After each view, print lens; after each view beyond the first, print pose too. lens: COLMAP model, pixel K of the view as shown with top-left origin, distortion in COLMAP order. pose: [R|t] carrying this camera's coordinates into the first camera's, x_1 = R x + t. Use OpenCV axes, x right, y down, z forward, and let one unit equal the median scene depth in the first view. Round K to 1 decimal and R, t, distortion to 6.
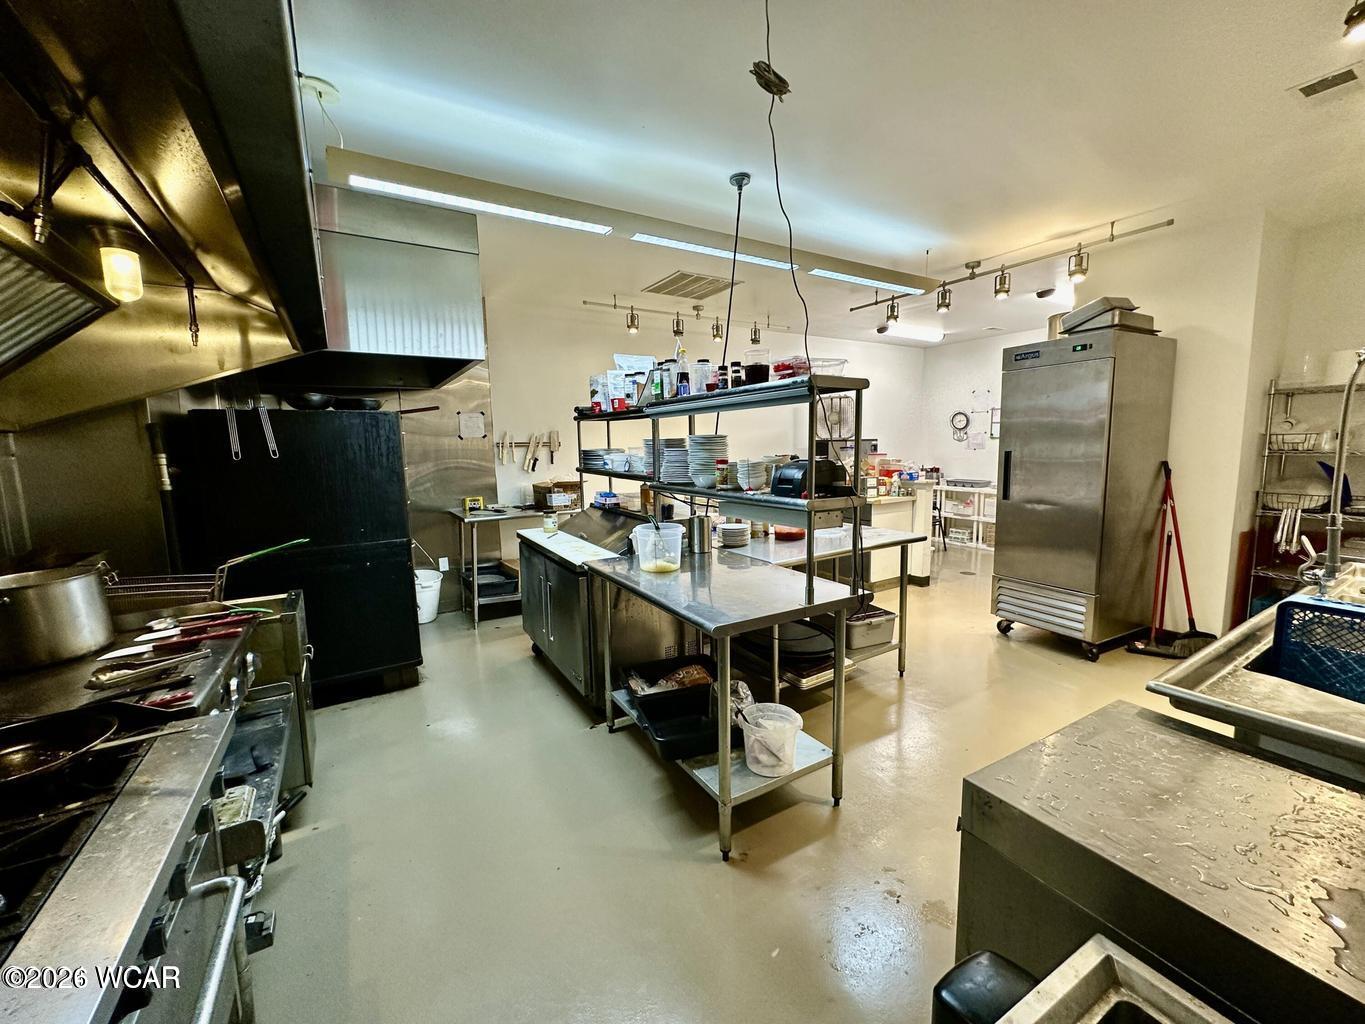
lens RADIAL K [[544.9, 0, 683.8], [0, 544.9, 512.0], [0, 0, 1]] dist [-0.002969, 0.000404]
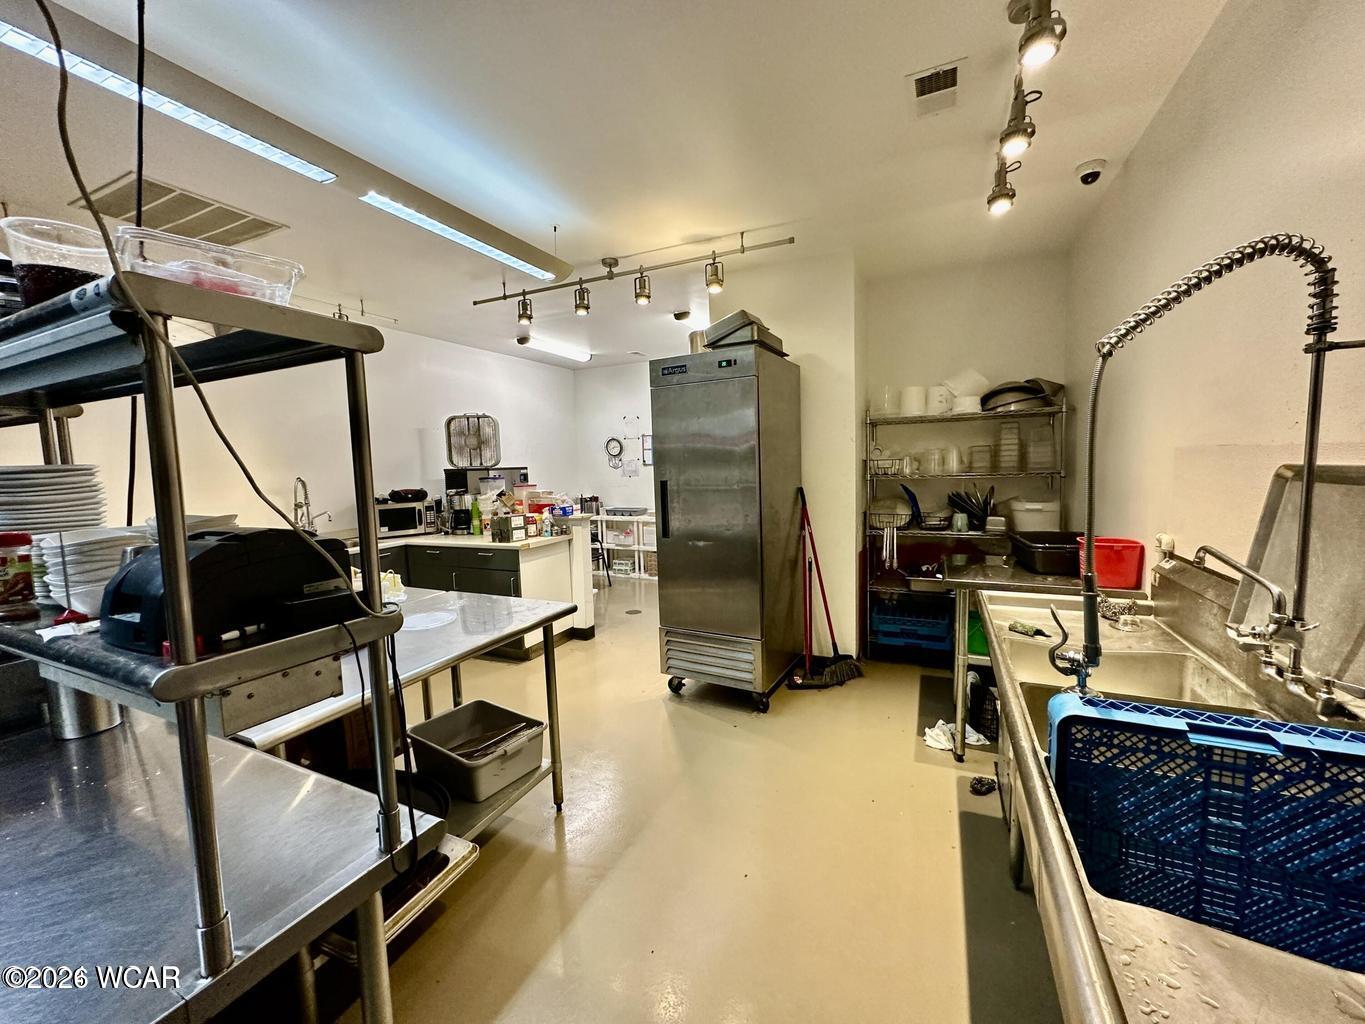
lens RADIAL K [[544.9, 0, 681.0], [0, 544.9, 510.1], [0, 0, 1]] dist [-0.002969, 0.000404]
pose [[0.836730, -0.052826, 0.545062, 0.146498], [0.081237, 0.996297, -0.028149, -0.038379], [-0.541556, 0.067833, 0.837923, 0.265298]]
